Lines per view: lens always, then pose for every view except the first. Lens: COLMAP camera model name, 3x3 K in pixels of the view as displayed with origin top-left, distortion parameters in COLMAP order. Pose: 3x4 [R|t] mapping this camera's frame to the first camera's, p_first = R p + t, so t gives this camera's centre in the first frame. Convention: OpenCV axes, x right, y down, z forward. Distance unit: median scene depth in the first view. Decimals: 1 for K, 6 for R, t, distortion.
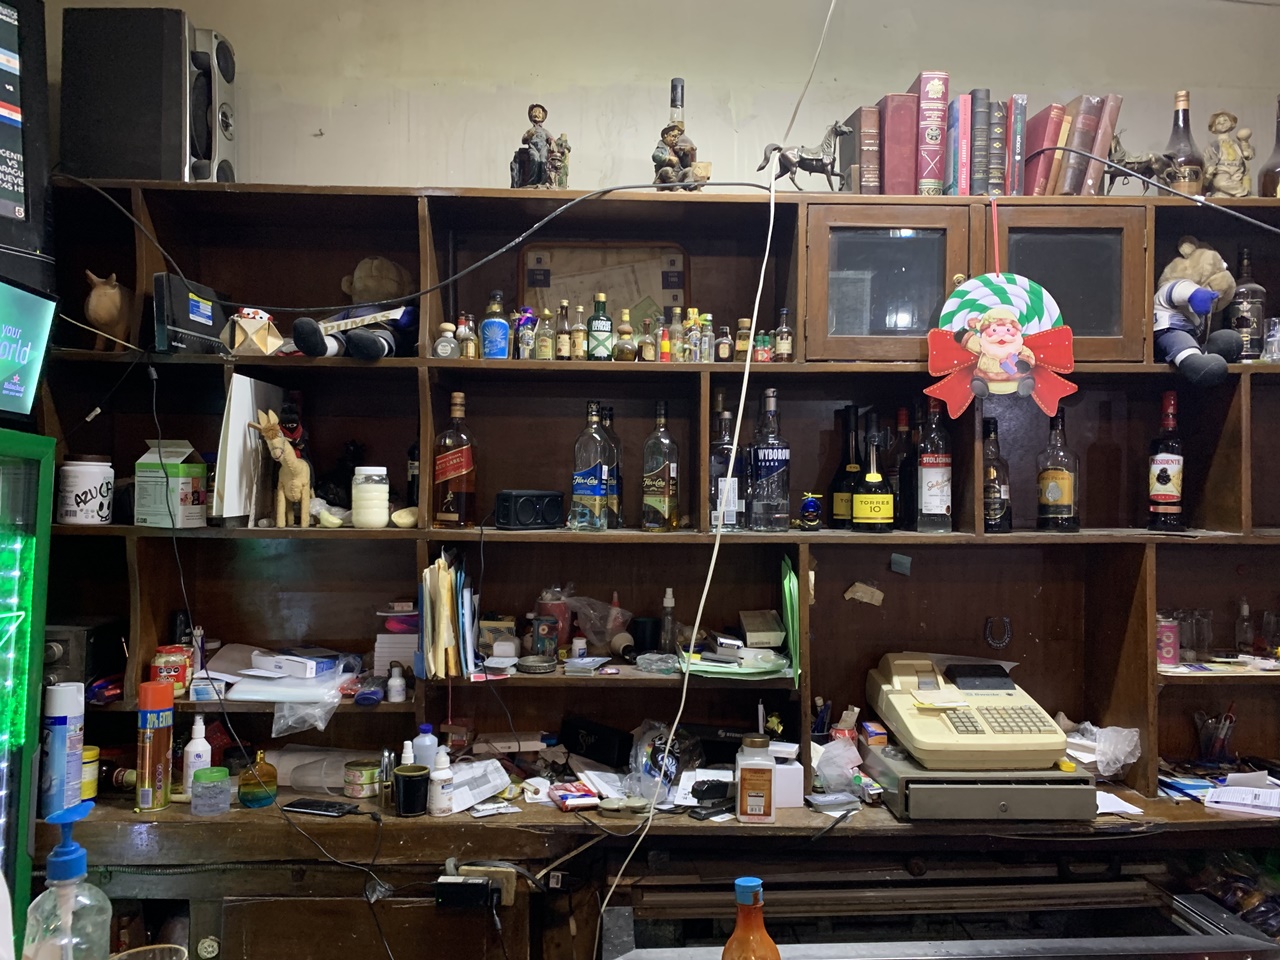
lens RADIAL K [[992.1, 0, 637.2], [0, 992.1, 473.9], [0, 0, 1]] dist [-0.007989, -0.007346]
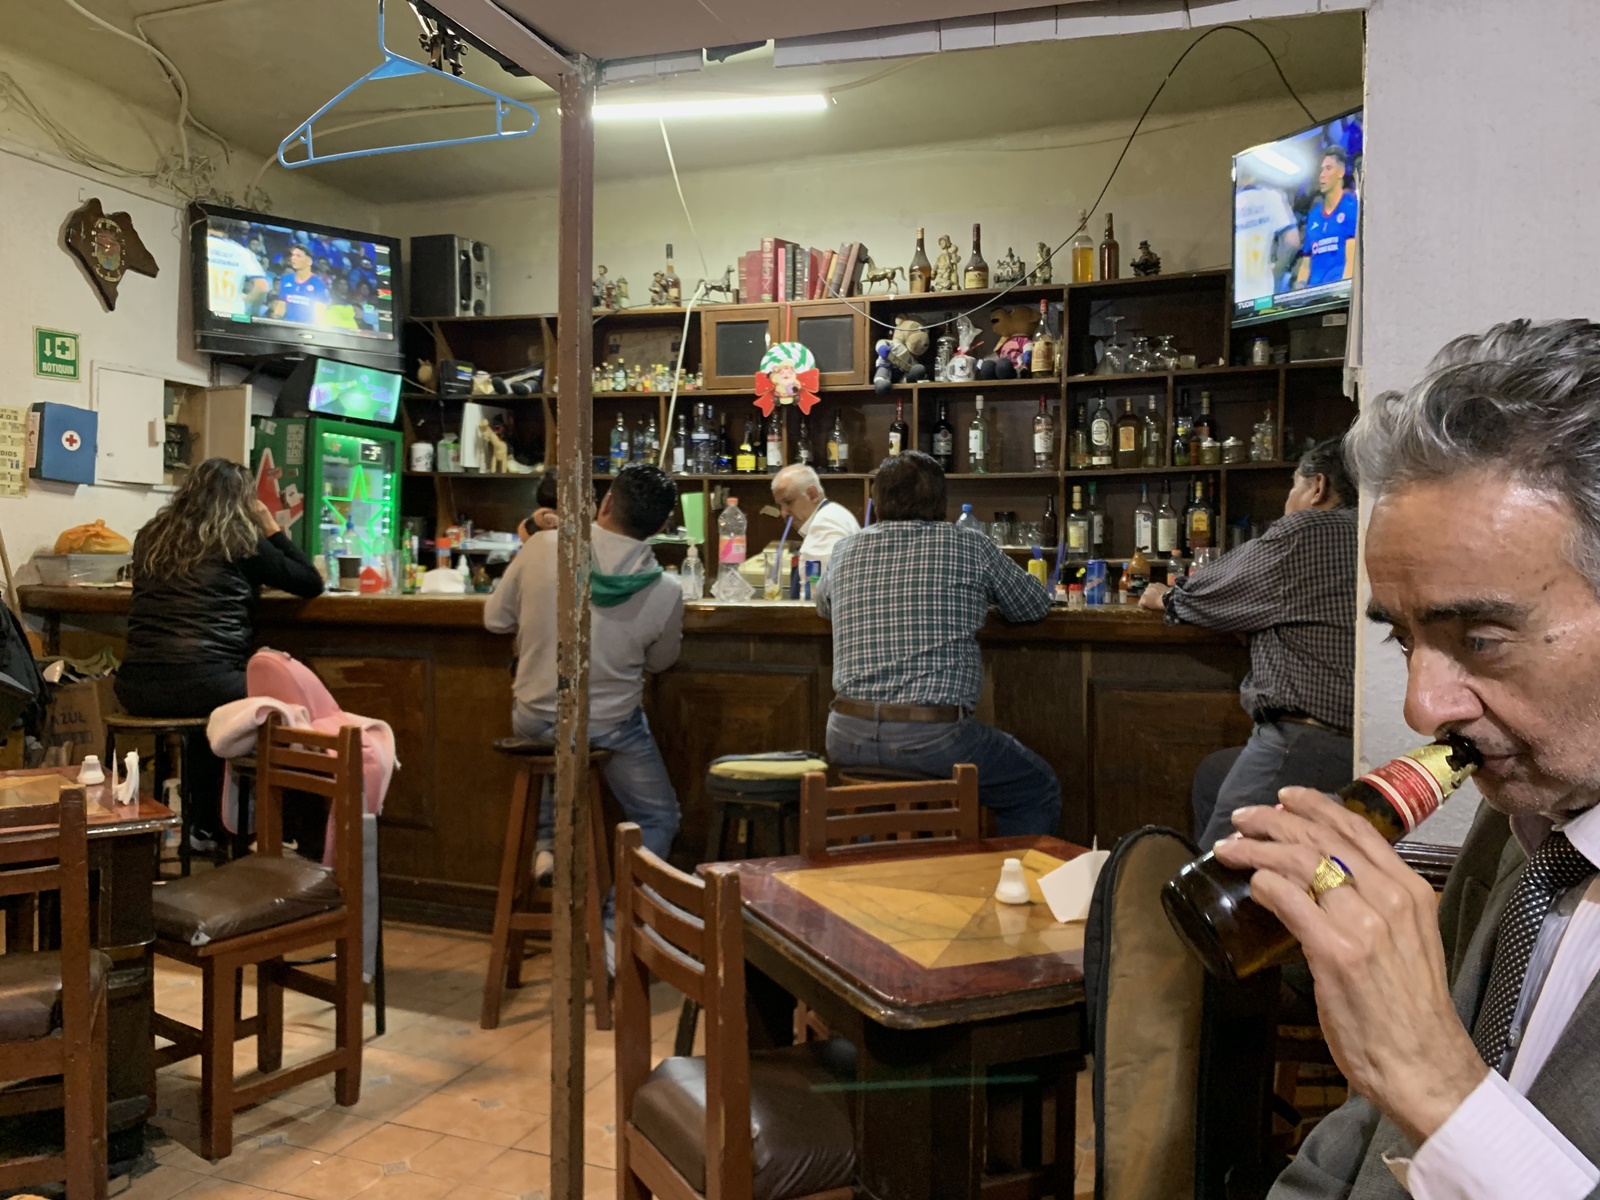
lens RADIAL K [[1240.1, 0, 804.3], [0, 1240.1, 603.1], [0, 0, 1]] dist [-0.007989, -0.007346]
pose [[0.925412, 0.036331, -0.377216, 1.353965], [-0.002536, 0.995965, 0.089704, 0.096190], [0.378953, -0.082057, 0.921771, -1.330201]]
